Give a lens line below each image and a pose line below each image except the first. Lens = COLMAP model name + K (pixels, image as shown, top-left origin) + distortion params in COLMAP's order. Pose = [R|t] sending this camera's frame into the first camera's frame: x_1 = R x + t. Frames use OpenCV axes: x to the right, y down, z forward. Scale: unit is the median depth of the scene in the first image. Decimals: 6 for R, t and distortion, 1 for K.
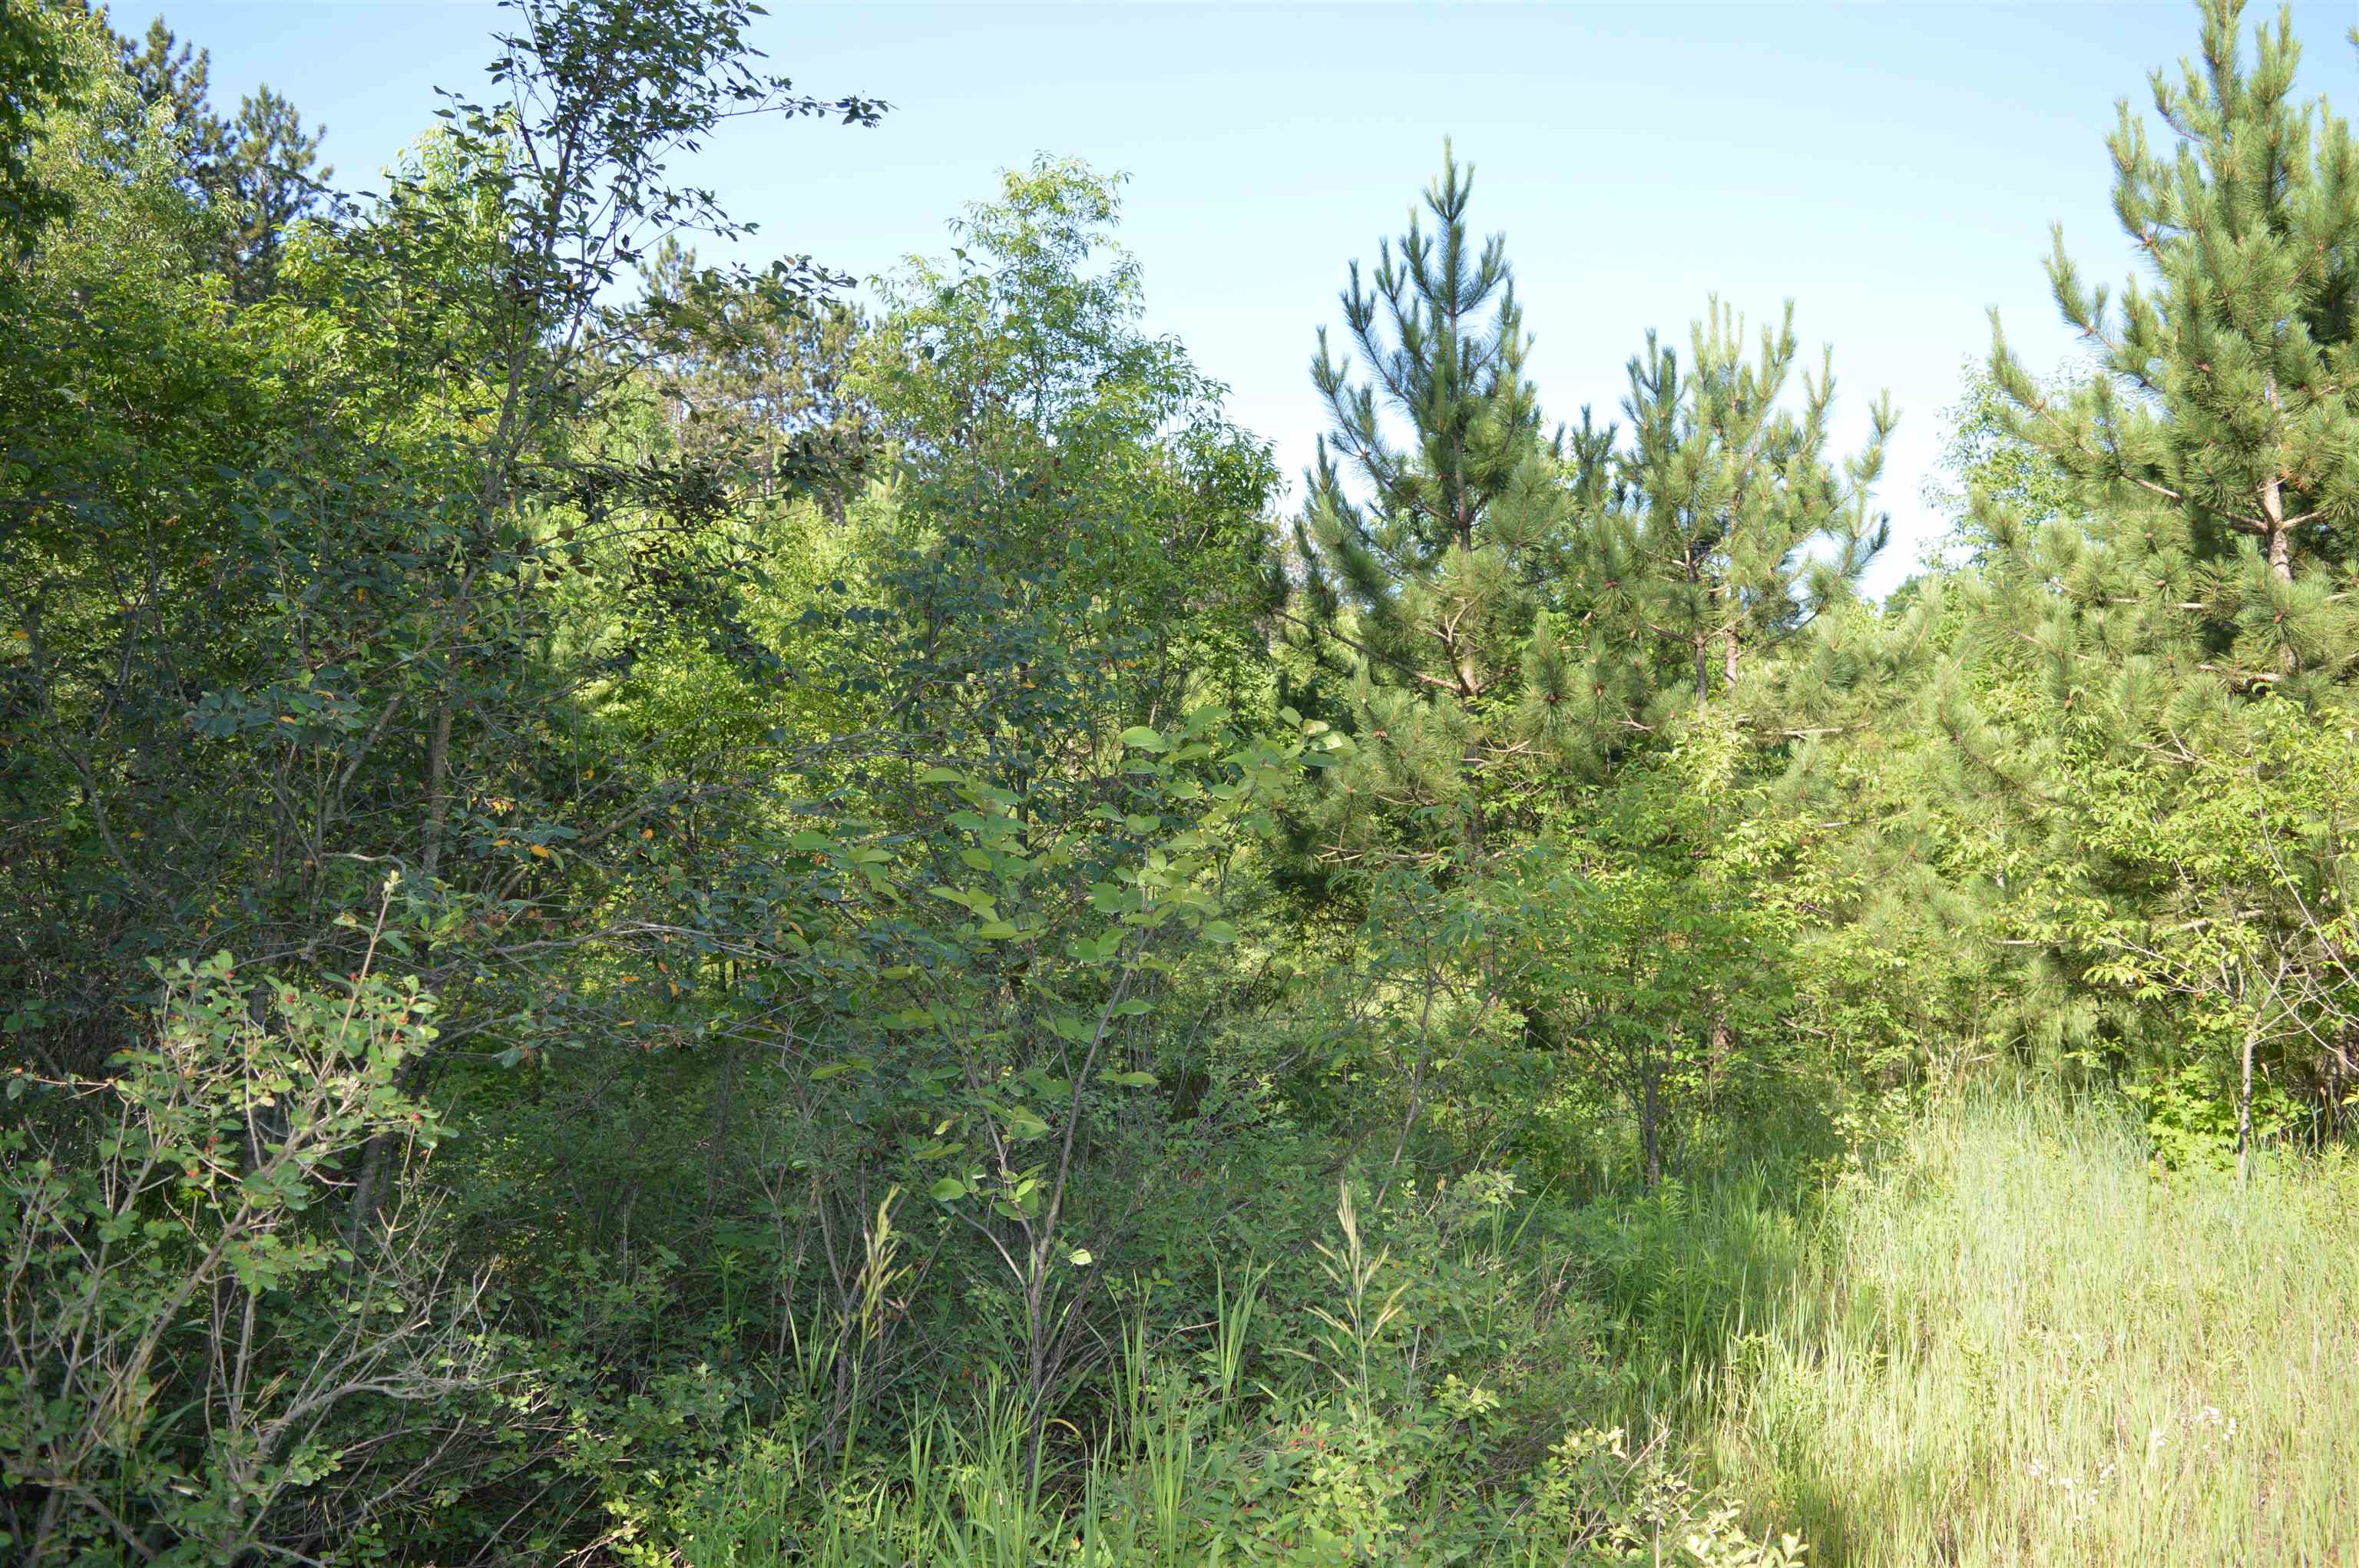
lens RADIAL K [[1886.5, 0, 1173.9], [0, 1886.5, 791.3], [0, 0, 1]] dist [-0.097244, 0.025256]
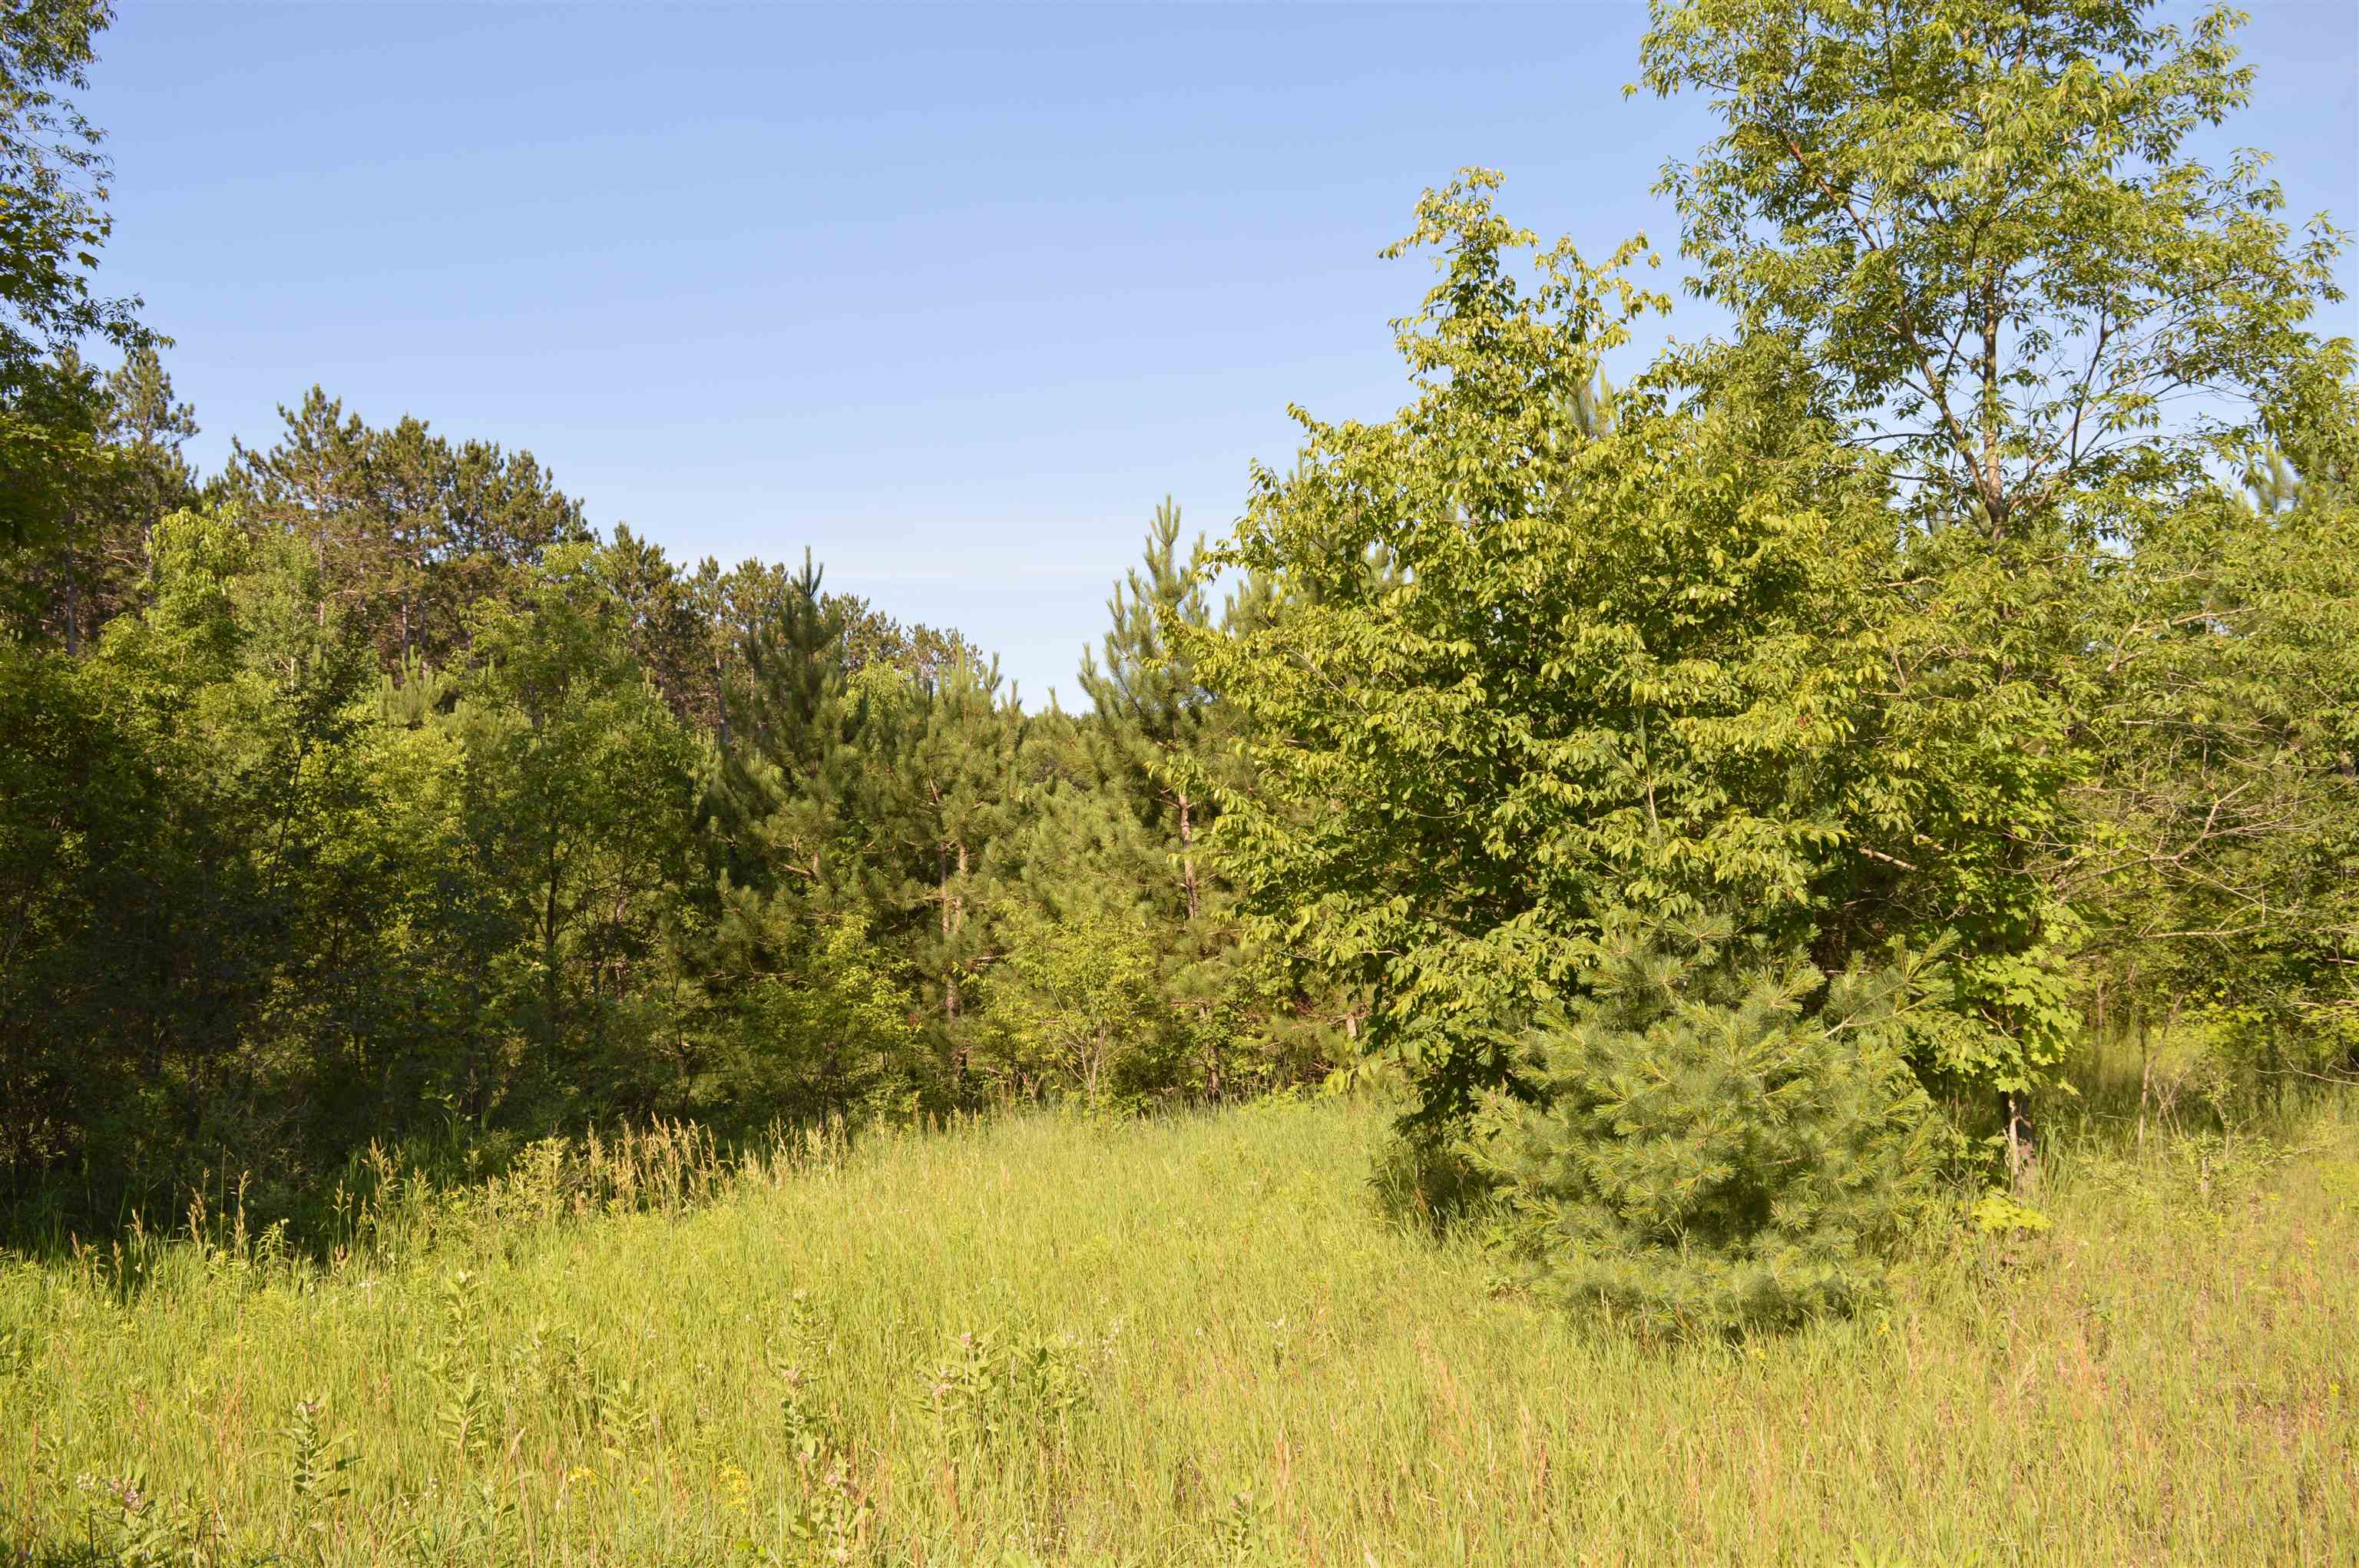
lens RADIAL K [[1886.5, 0, 1182.8], [0, 1886.5, 787.7], [0, 0, 1]] dist [-0.097244, 0.025256]
pose [[0.983414, 0.001534, 0.181370, 0.037426], [0.006162, 0.999104, -0.041863, -0.012770], [-0.181272, 0.042286, 0.982524, -0.158720]]
